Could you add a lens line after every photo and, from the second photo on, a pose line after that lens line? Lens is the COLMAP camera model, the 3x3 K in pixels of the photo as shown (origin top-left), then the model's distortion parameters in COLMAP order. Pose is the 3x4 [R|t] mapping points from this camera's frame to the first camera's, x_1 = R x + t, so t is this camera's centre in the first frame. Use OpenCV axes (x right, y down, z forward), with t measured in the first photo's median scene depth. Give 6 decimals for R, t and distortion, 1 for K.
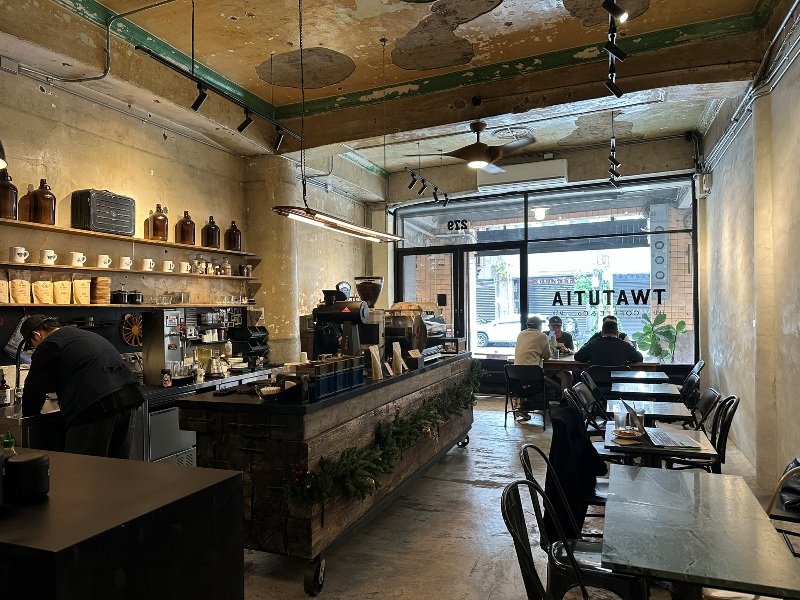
lens RADIAL K [[575.8, 0, 400.0], [0, 575.8, 300.0], [0, 0, 1]] dist [0.154847, -0.202985]
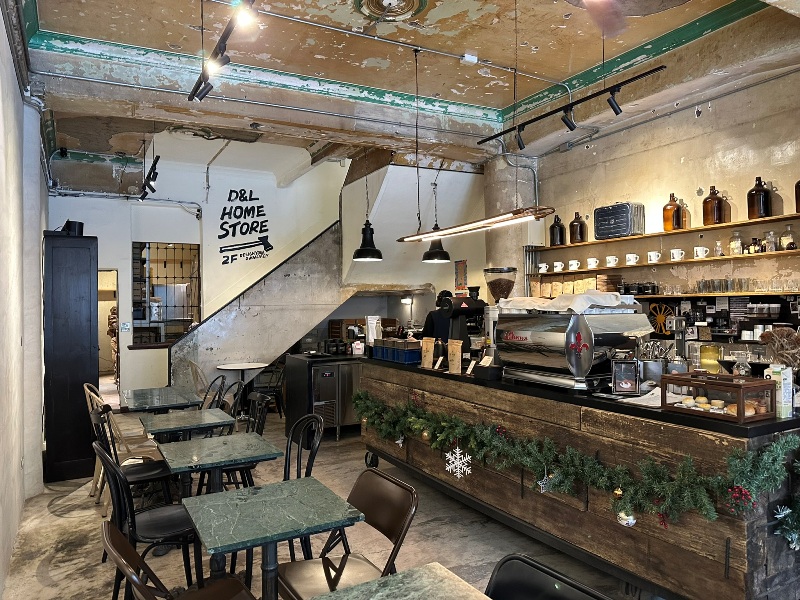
lens RADIAL K [[578.0, 0, 399.0], [0, 578.0, 294.2], [0, 0, 1]] dist [0.107832, -0.129352]
pose [[-0.624918, 0.015025, -0.780546, 0.676850], [0.039939, 0.999121, -0.012744, 0.001199], [0.779668, -0.039138, -0.624969, 1.288878]]
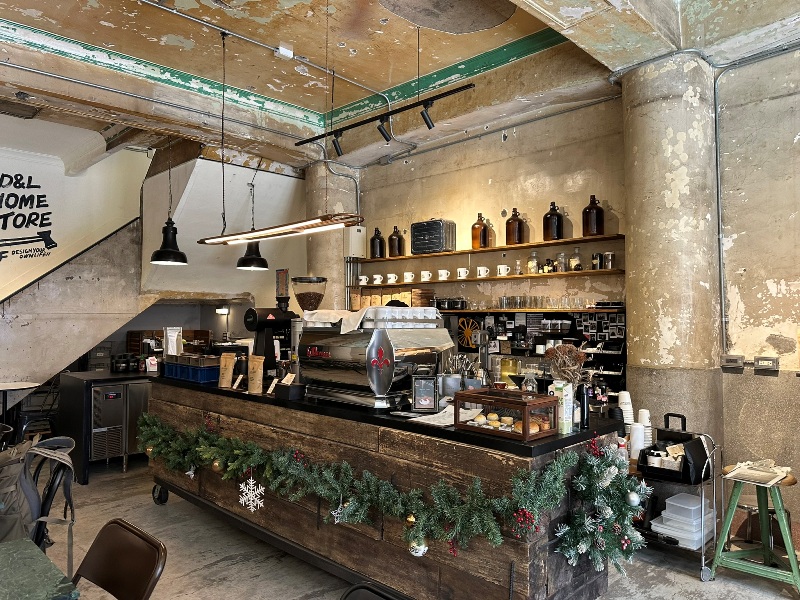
lens RADIAL K [[575.8, 0, 400.0], [0, 575.8, 300.0], [0, 0, 1]] dist [0.154847, -0.202985]
pose [[-0.382822, -0.003662, -0.923815, 0.603833], [0.020065, 0.999723, -0.012278, 0.000259], [0.923604, -0.023237, -0.382643, 1.290686]]
